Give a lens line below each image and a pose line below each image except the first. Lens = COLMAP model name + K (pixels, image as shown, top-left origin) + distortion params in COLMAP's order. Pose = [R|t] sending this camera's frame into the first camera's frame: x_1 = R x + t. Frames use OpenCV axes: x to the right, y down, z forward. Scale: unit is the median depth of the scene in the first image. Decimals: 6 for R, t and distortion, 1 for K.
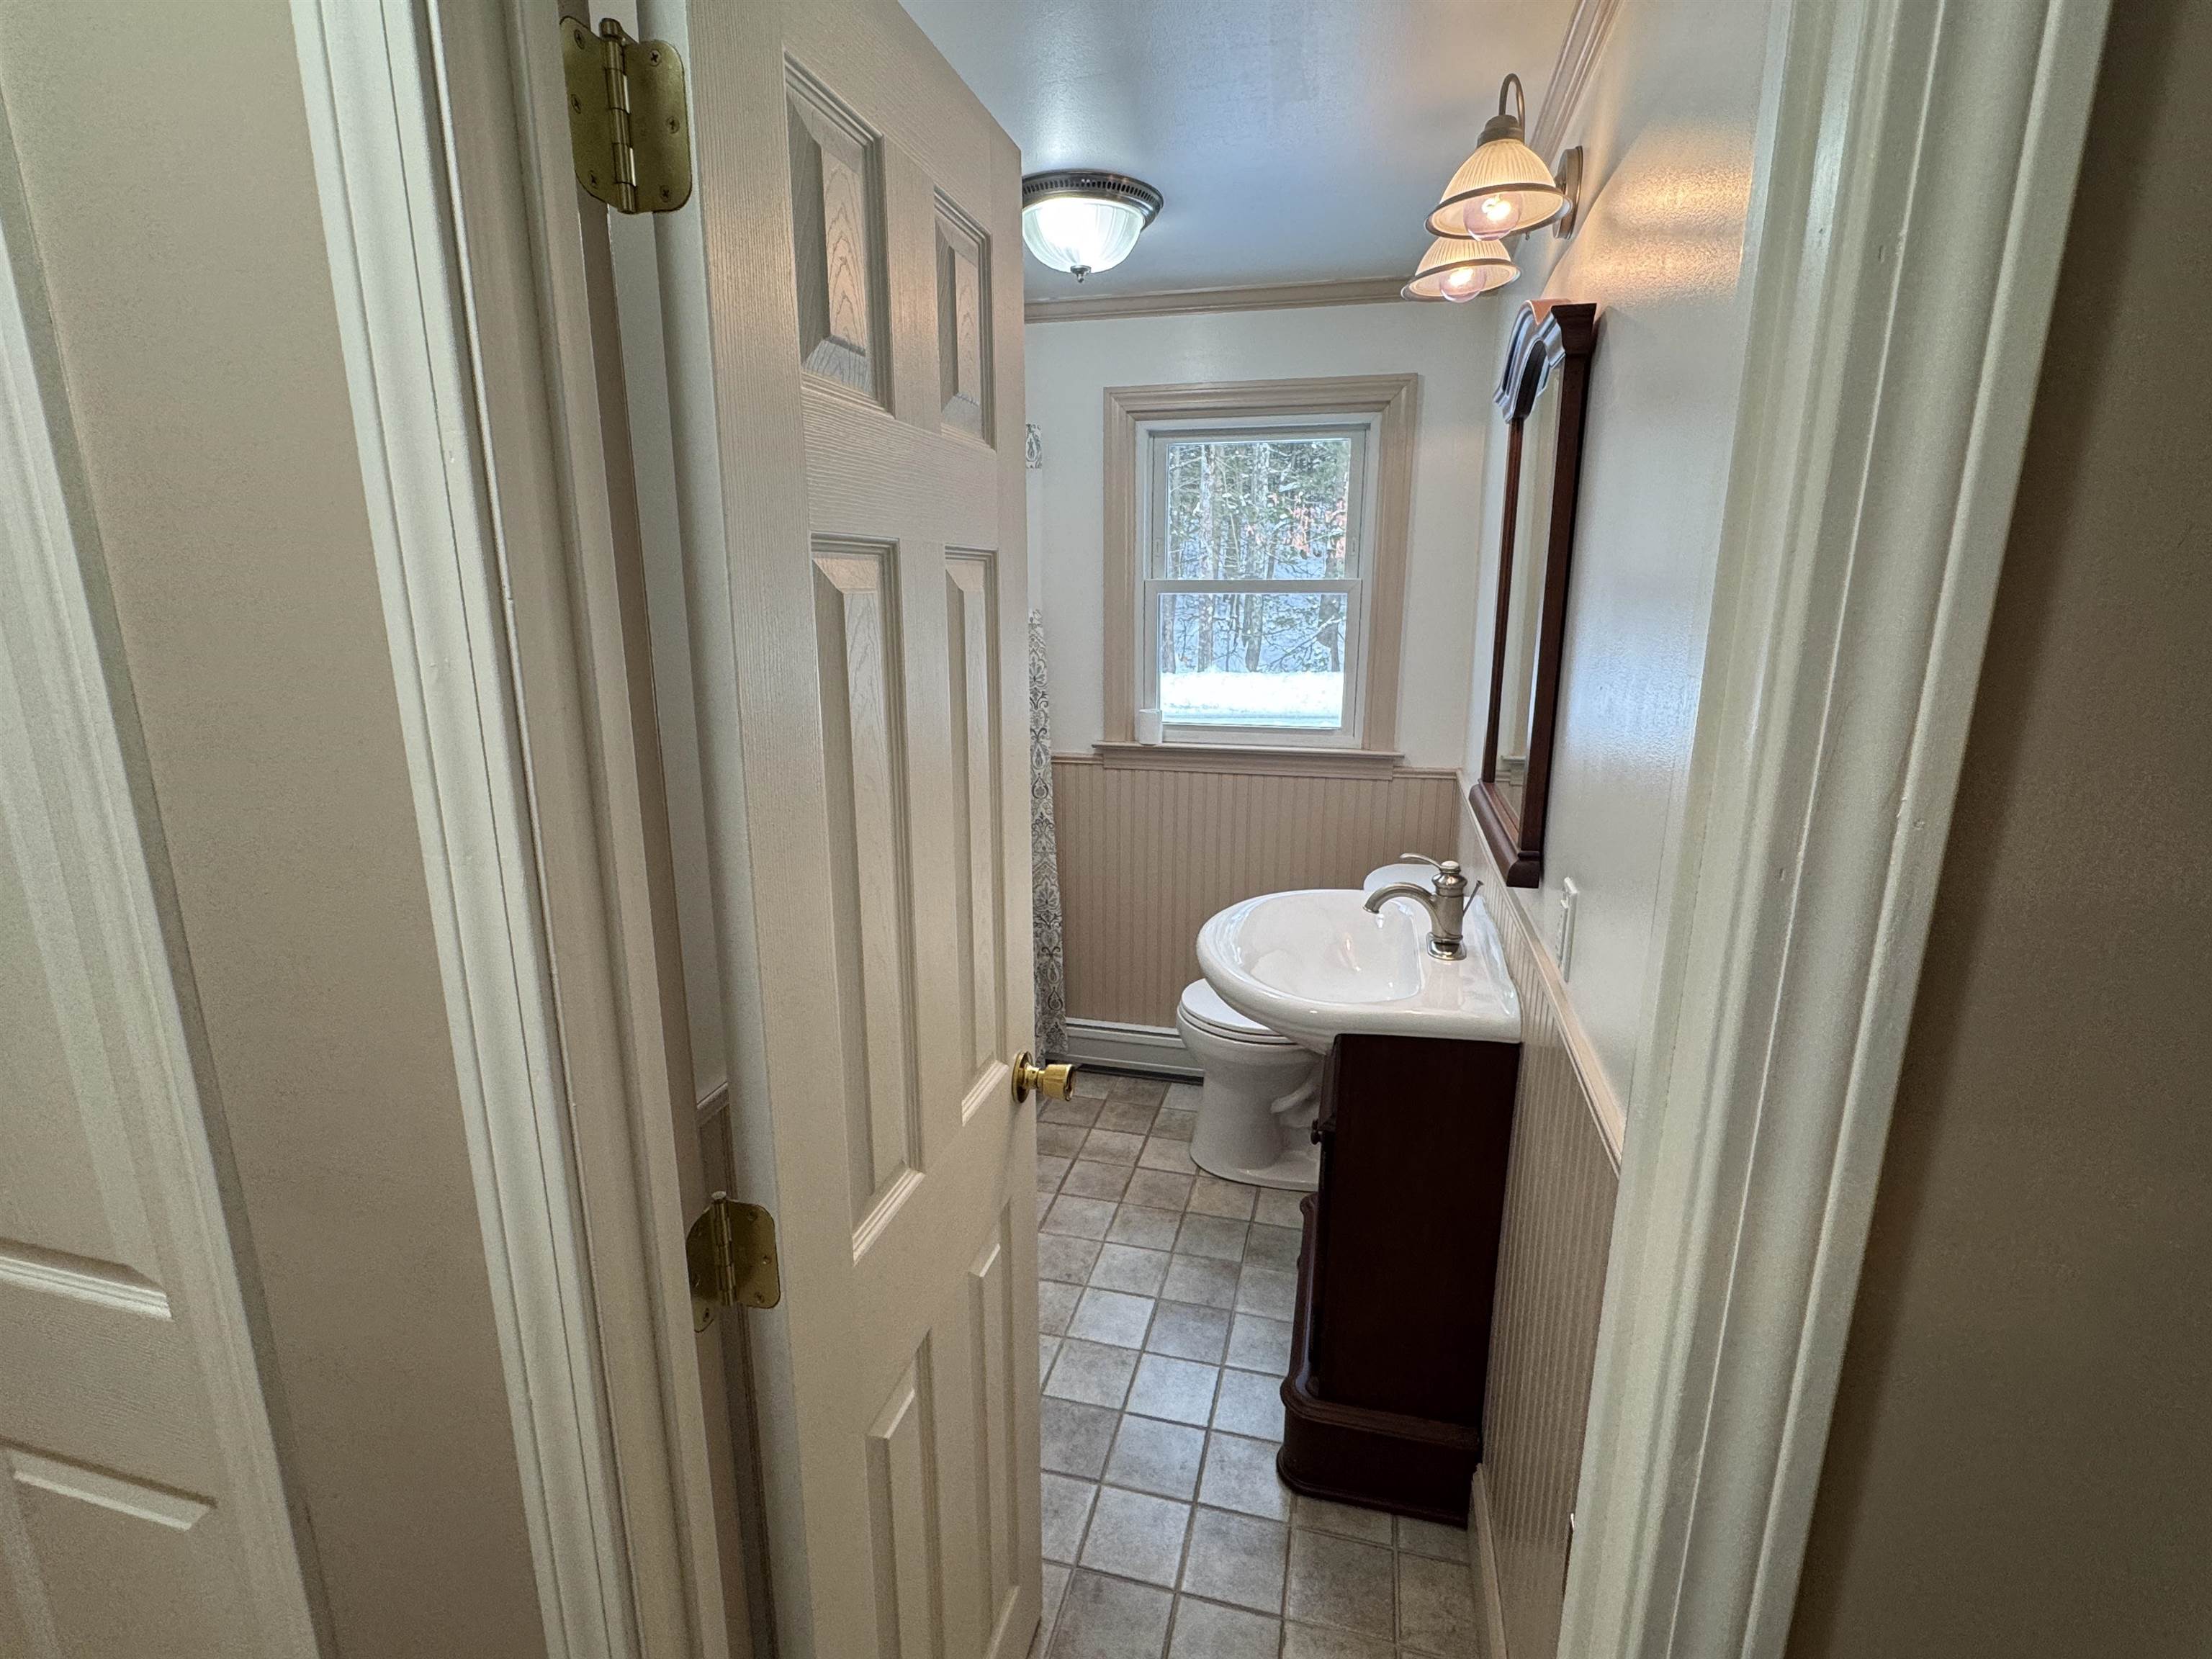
lens RADIAL K [[1046.7, 0, 1102.2], [0, 1046.7, 814.4], [0, 0, 1]] dist [-0.003265, -0.000151]
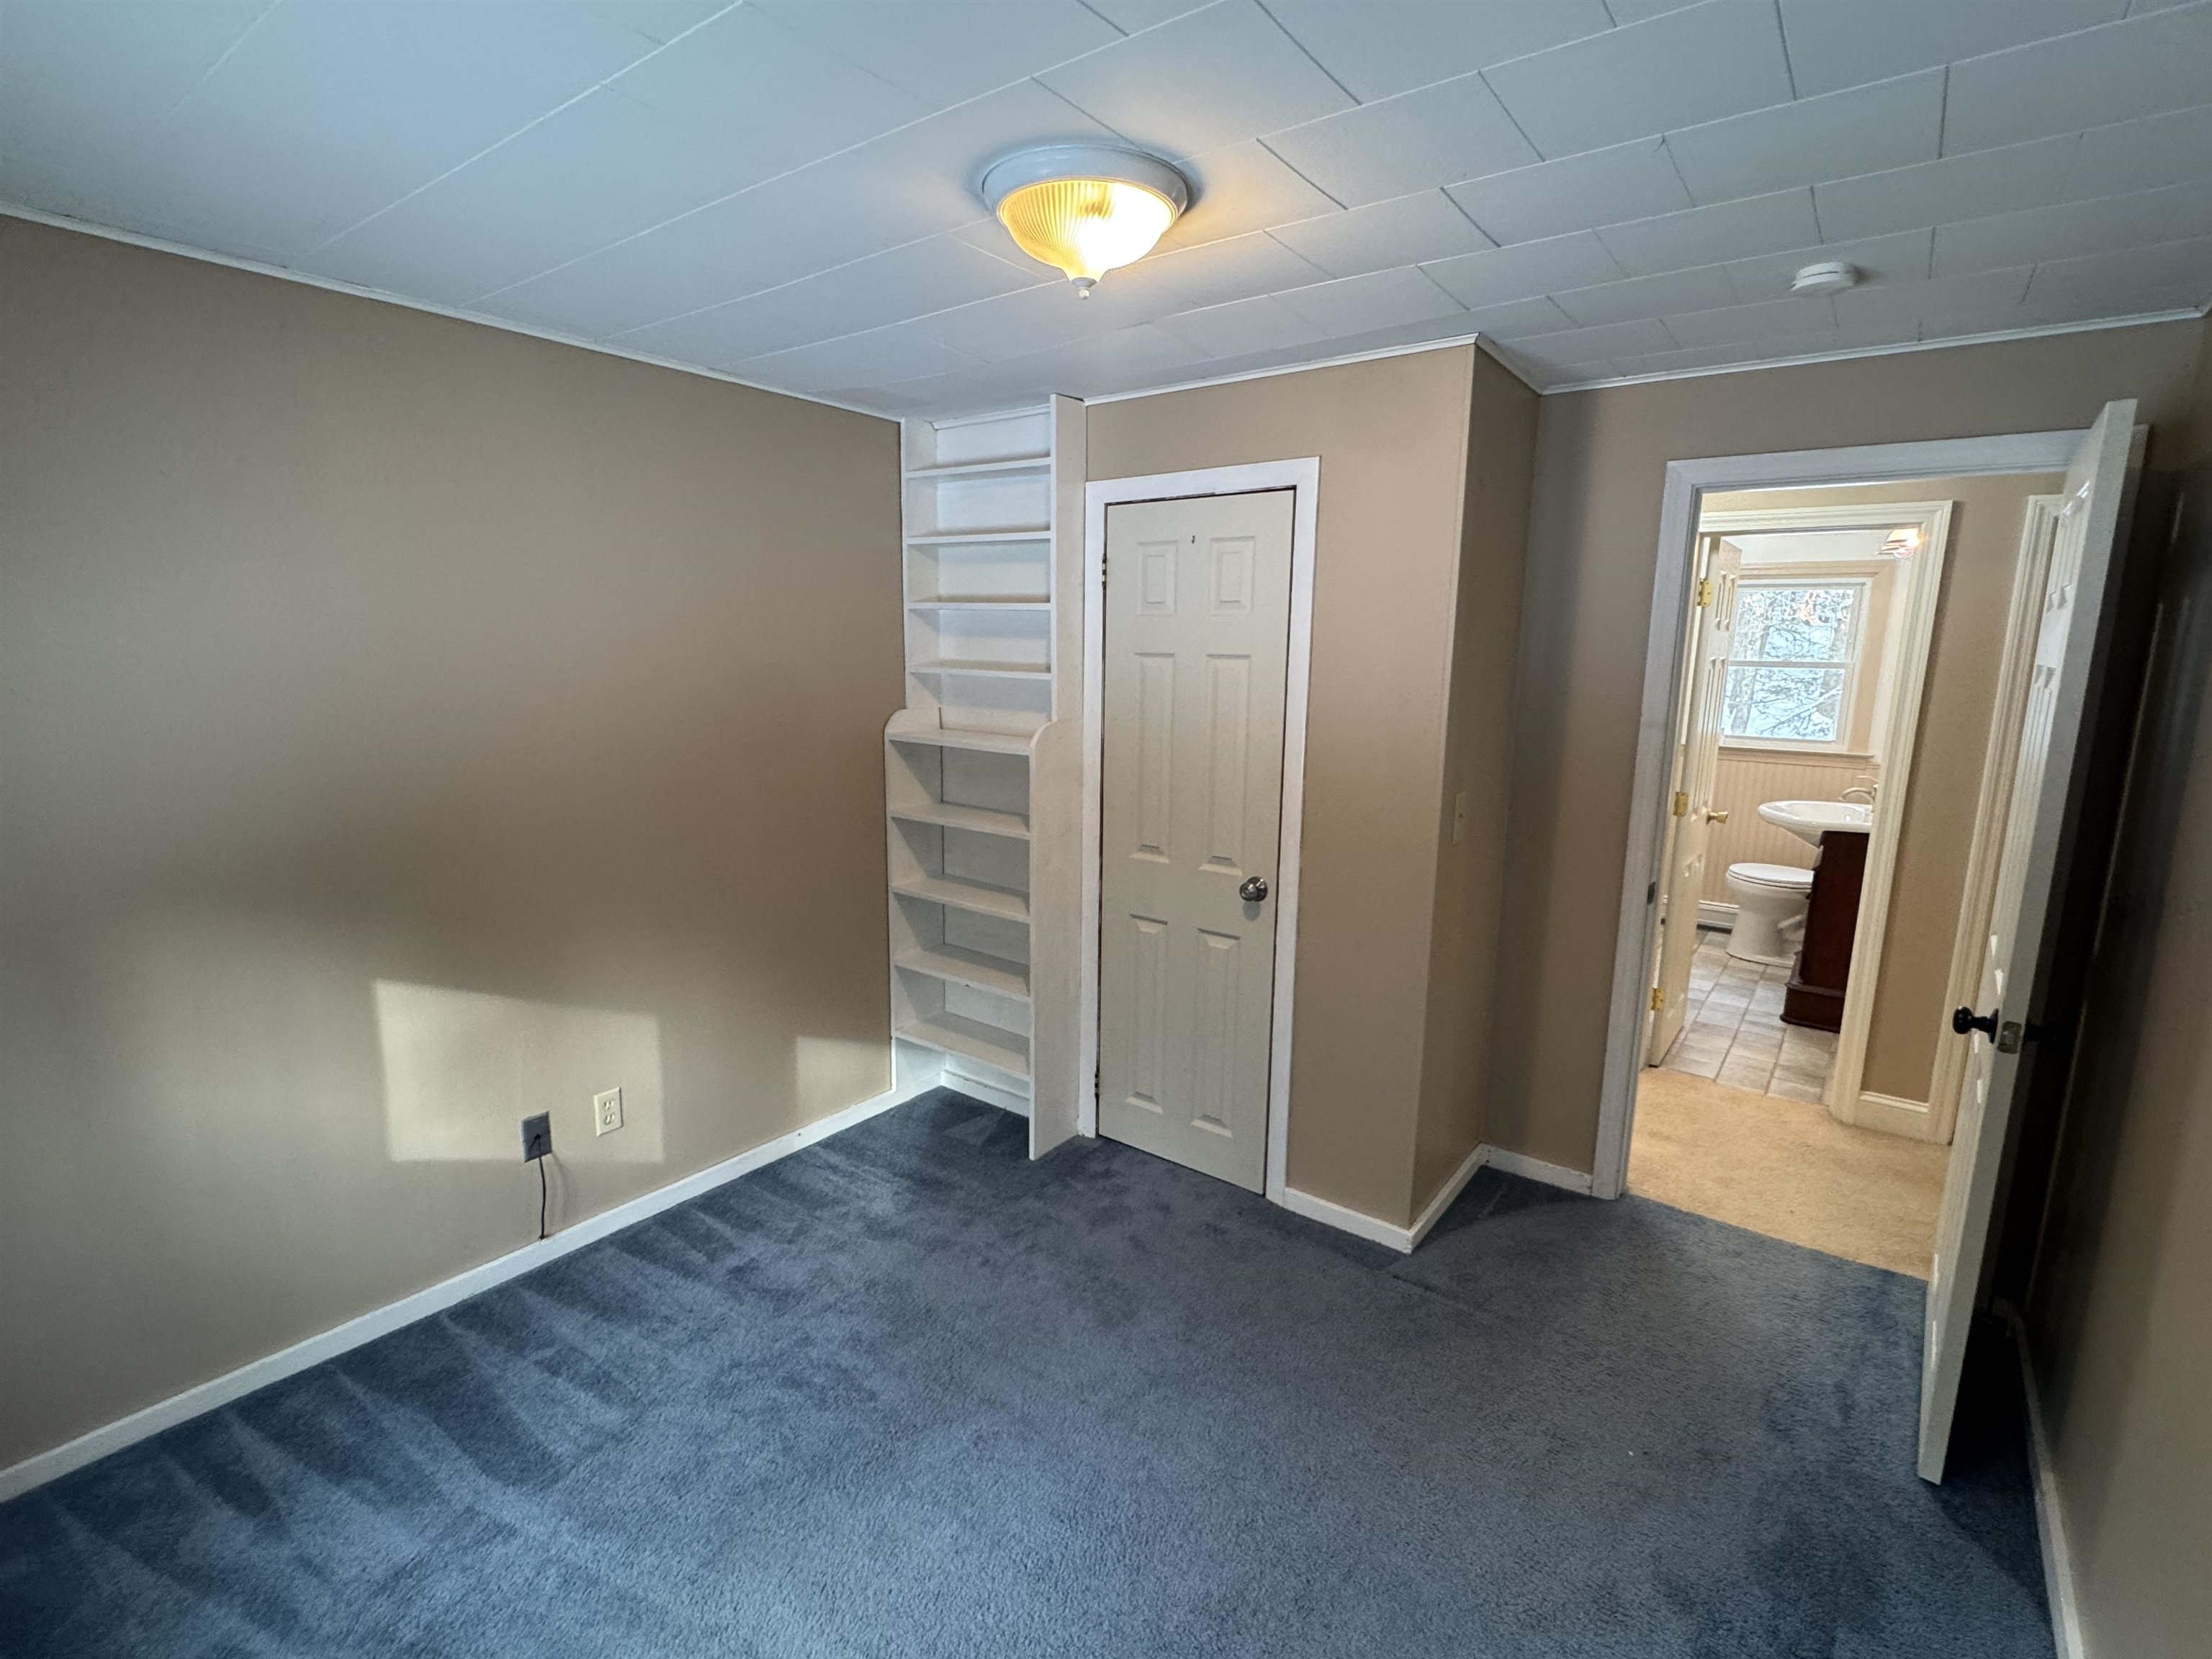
lens RADIAL K [[1046.7, 0, 1106.3], [0, 1046.7, 827.7], [0, 0, 1]] dist [-0.003265, -0.000151]
pose [[0.922835, 0.082019, -0.376362, -0.274926], [-0.097579, 0.994975, -0.022432, 0.256075], [0.372630, 0.057426, 0.926201, -1.284712]]
